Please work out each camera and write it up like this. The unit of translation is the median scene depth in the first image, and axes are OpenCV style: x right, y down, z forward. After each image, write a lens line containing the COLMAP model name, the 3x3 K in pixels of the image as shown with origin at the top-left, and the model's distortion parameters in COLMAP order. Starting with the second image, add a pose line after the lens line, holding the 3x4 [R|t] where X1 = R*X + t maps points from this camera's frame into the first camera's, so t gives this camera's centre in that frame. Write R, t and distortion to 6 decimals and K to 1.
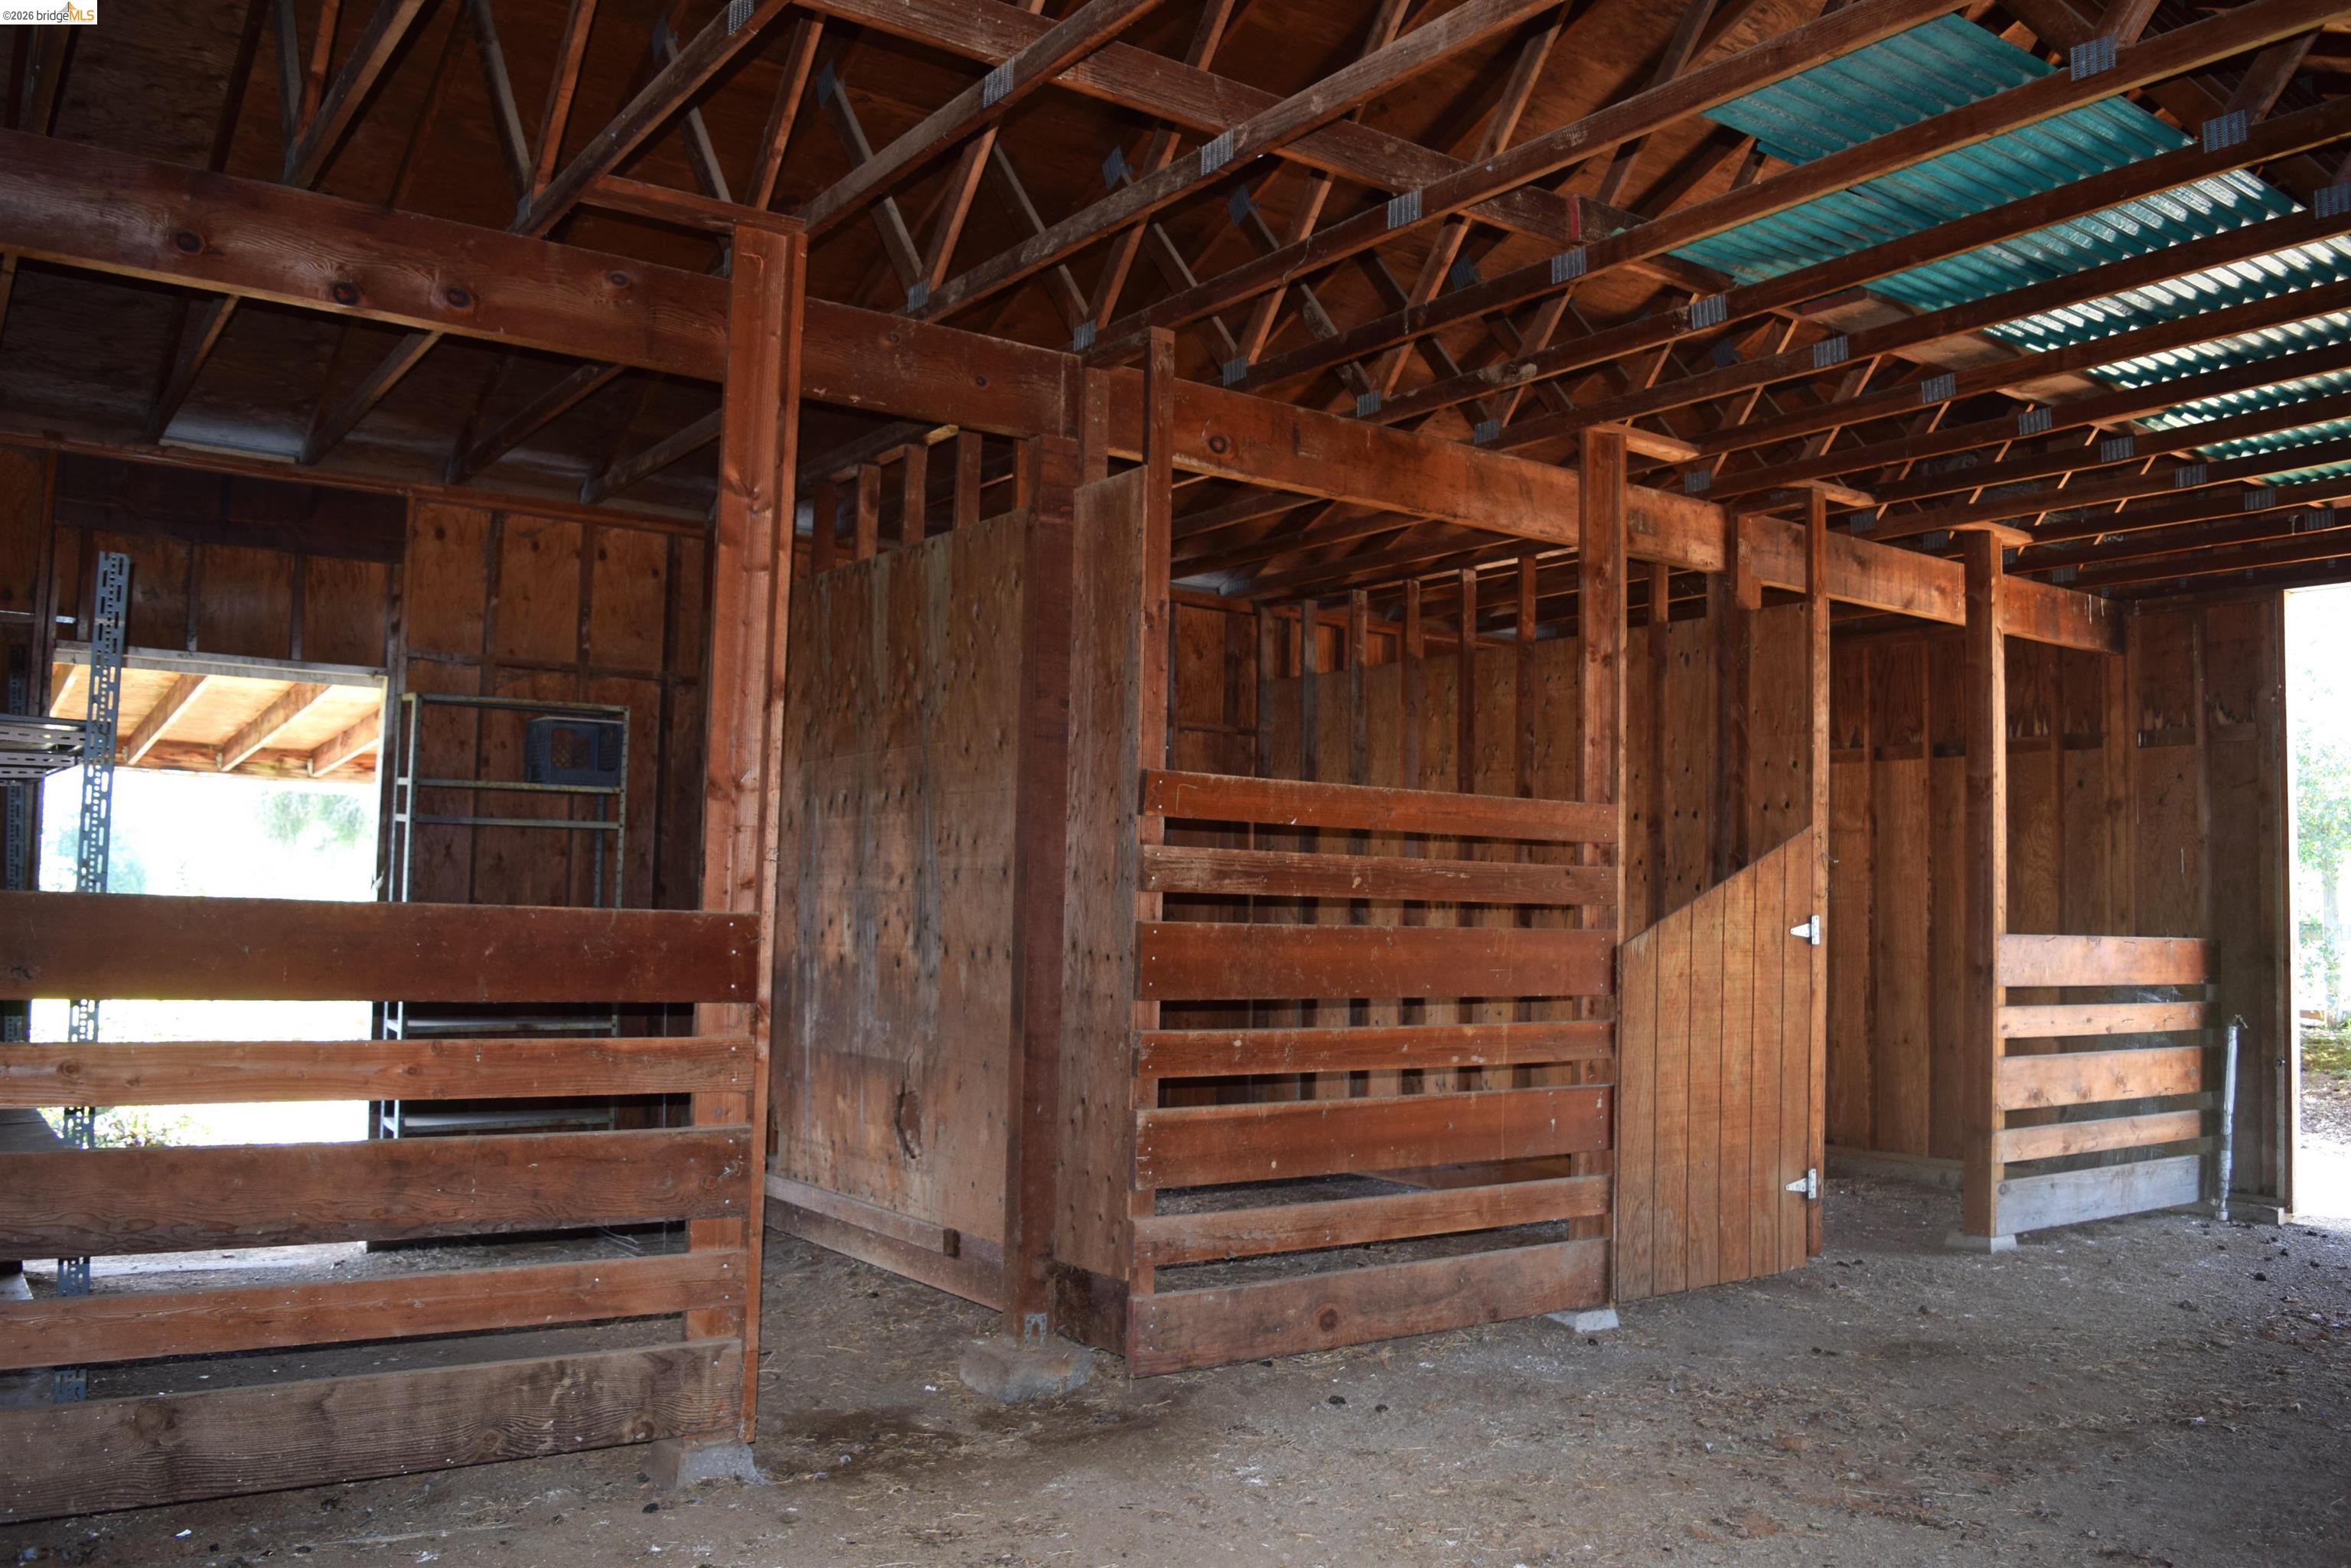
lens RADIAL K [[1846.5, 0, 1185.4], [0, 1846.5, 786.0], [0, 0, 1]] dist [-0.097648, 0.024258]
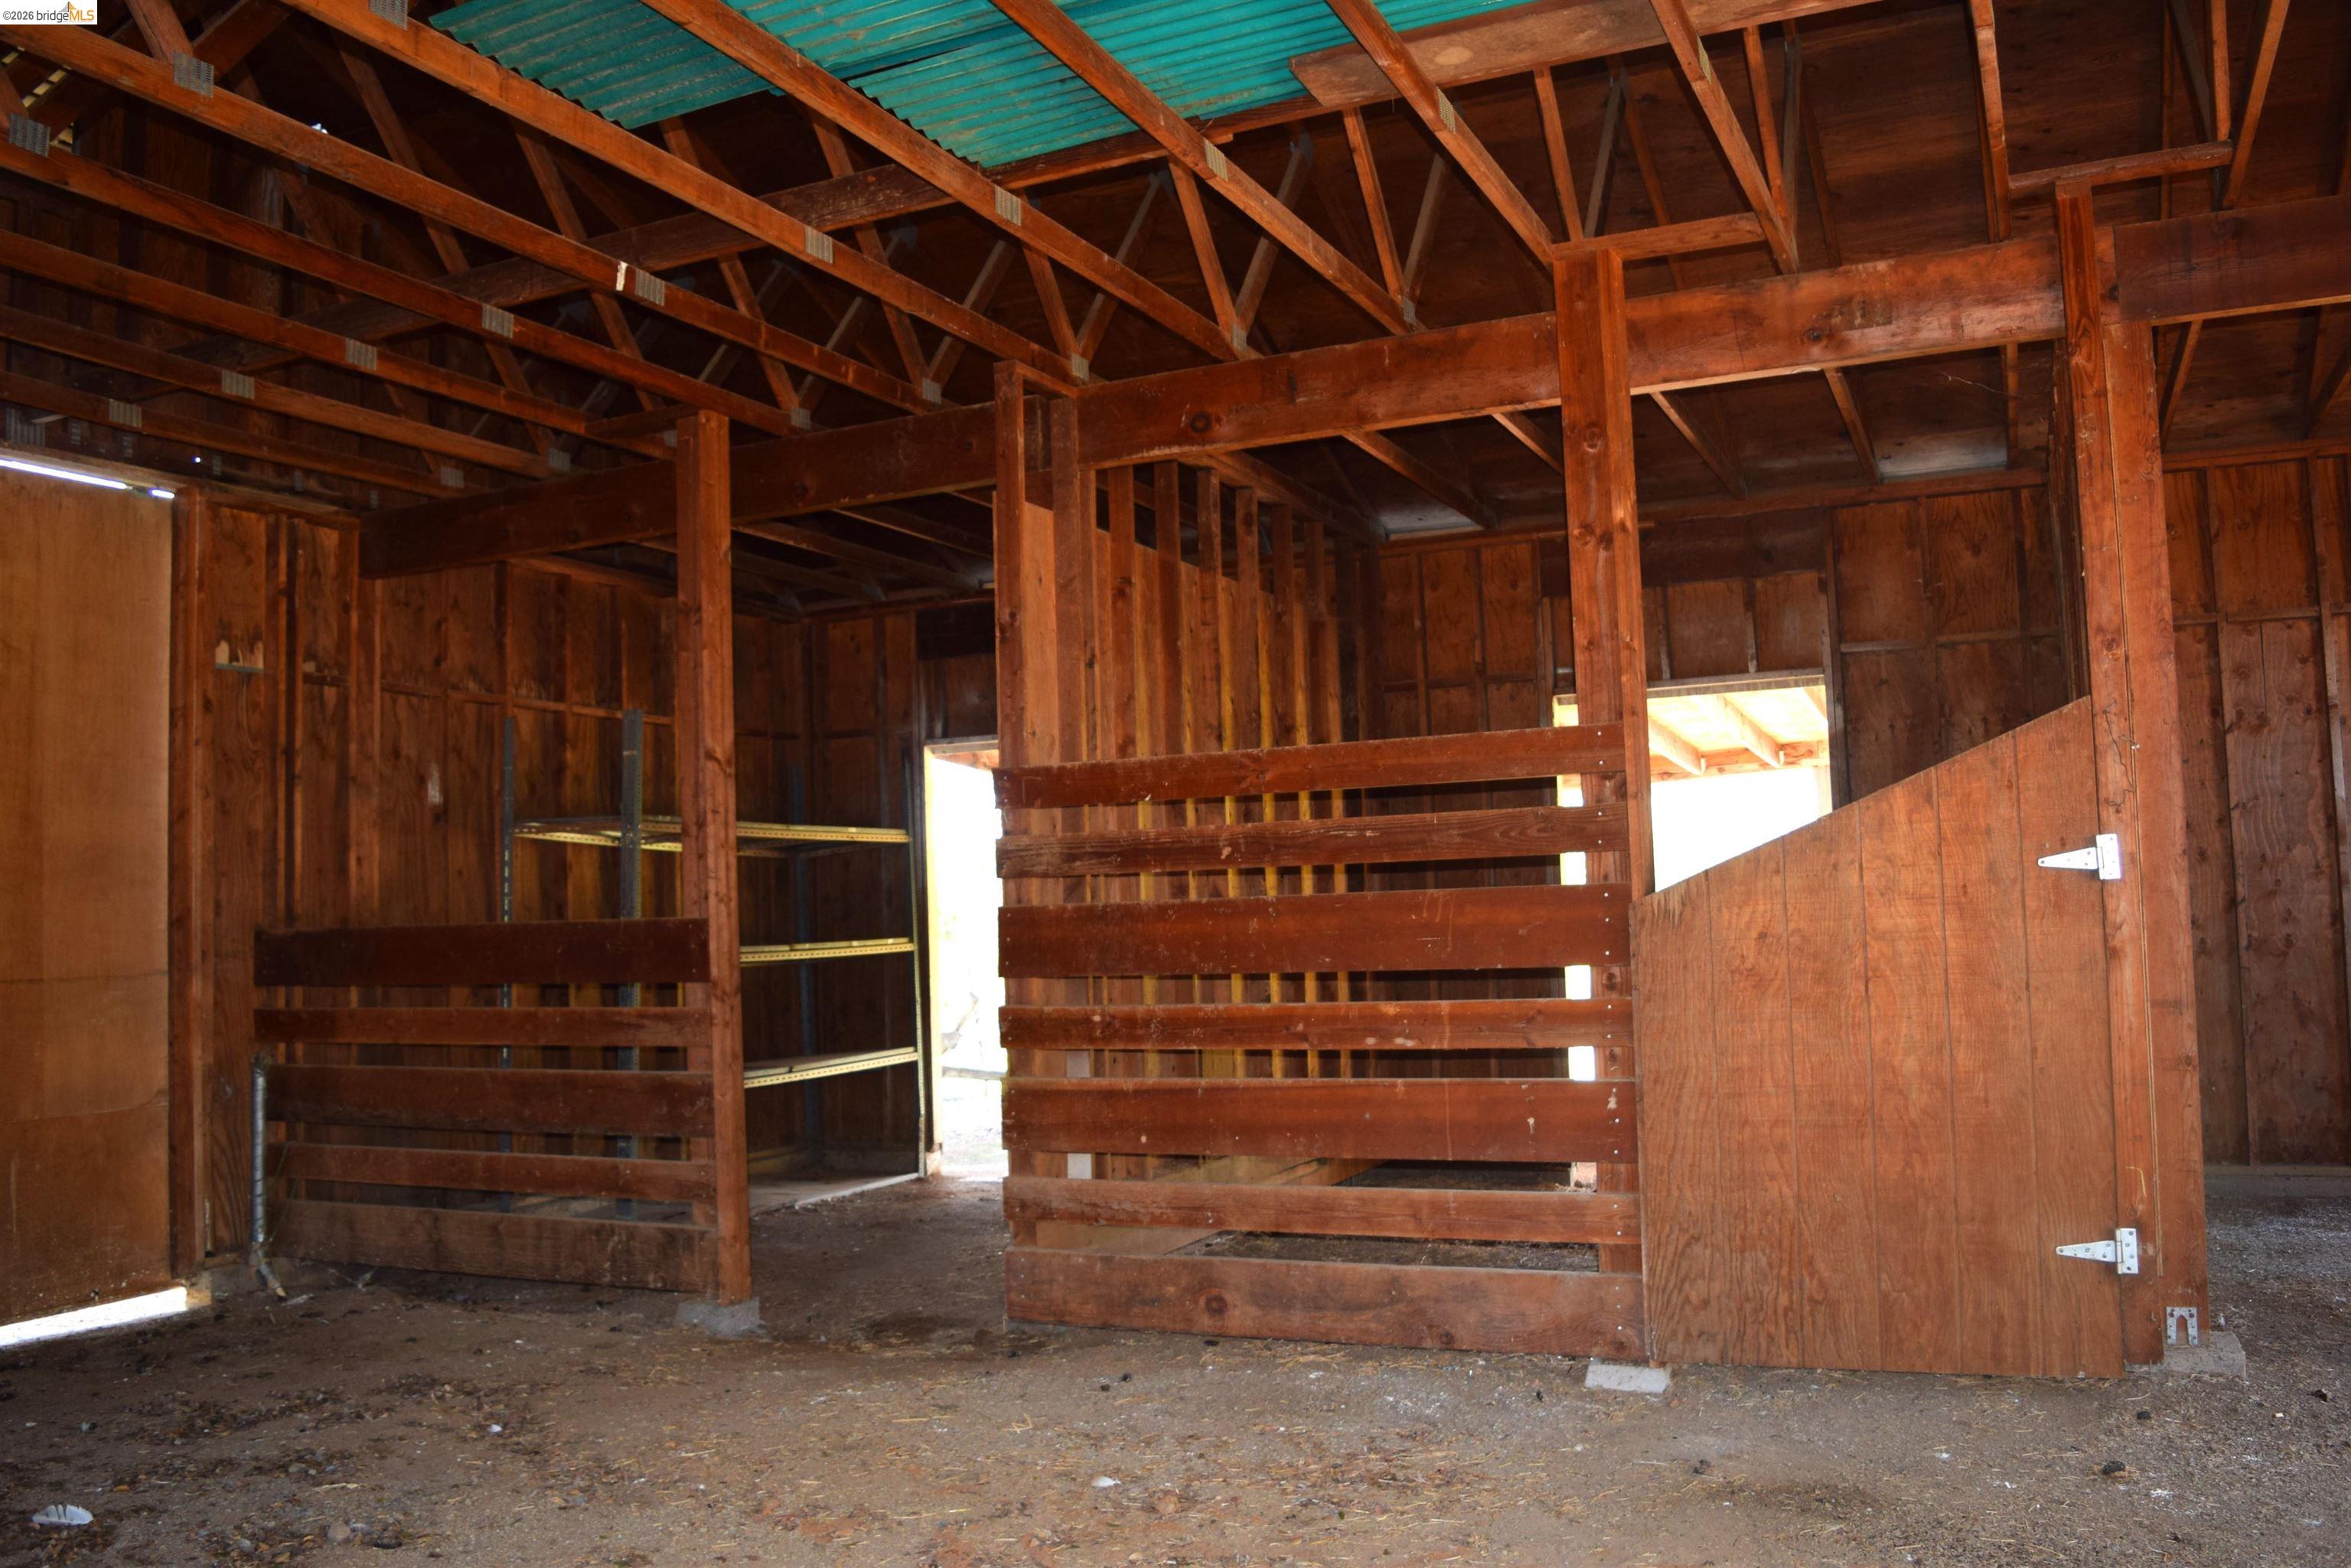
lens RADIAL K [[1846.5, 0, 1185.4], [0, 1846.5, 786.0], [0, 0, 1]] dist [-0.097648, 0.024258]
pose [[0.505179, -0.096579, -0.857594, 0.899727], [0.107206, 0.993044, -0.048682, 0.061836], [0.856330, -0.067346, 0.512019, 0.490865]]
